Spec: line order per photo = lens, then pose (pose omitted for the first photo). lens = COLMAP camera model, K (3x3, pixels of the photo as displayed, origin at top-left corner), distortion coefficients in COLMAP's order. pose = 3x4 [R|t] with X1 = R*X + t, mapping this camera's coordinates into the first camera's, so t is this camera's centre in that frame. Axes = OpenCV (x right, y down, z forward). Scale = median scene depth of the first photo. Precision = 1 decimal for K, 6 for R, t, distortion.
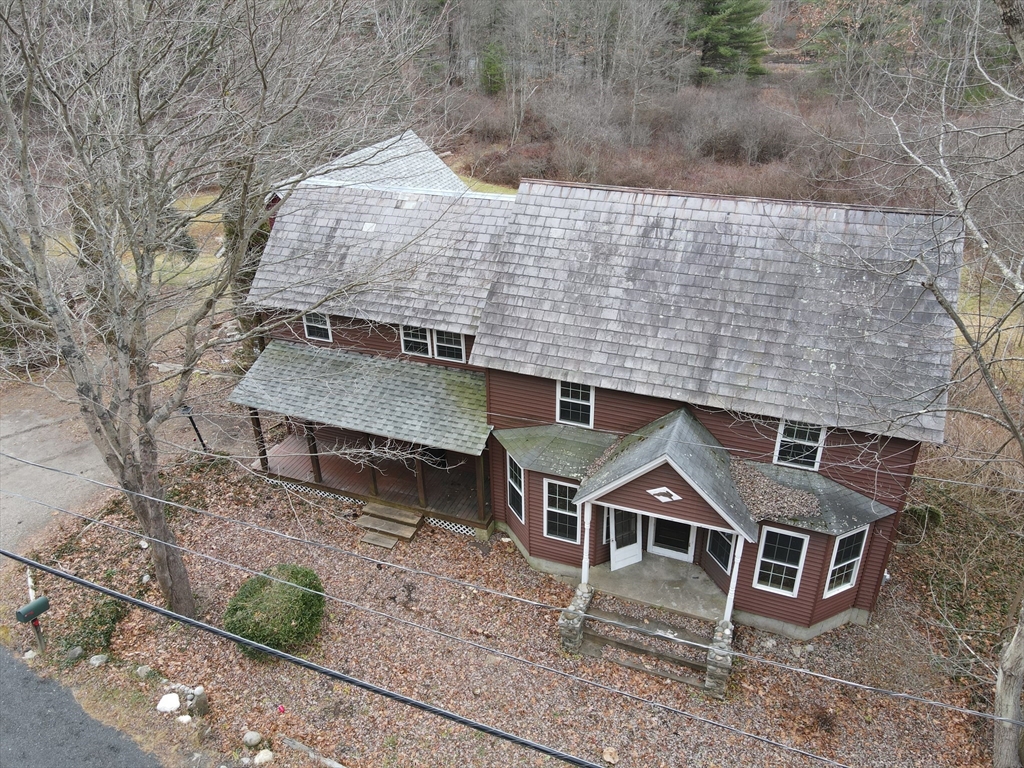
lens RADIAL K [[750.8, 0, 513.2], [0, 750.8, 384.8], [0, 0, 1]] dist [-0.004709, 0.030782]
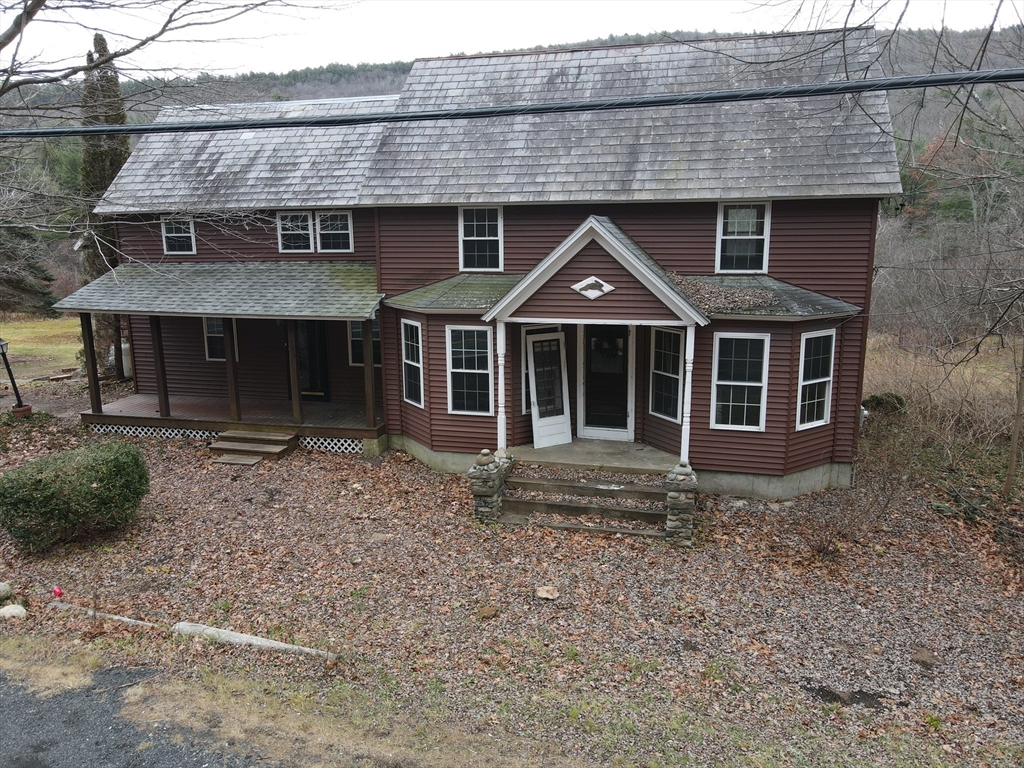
lens RADIAL K [[750.8, 0, 514.7], [0, 750.8, 380.8], [0, 0, 1]] dist [-0.004709, 0.030782]
pose [[0.992589, -0.014837, 0.120610, 0.015517], [0.049852, 0.954873, -0.292801, 0.424525], [-0.110823, 0.296644, 0.948536, 0.238176]]
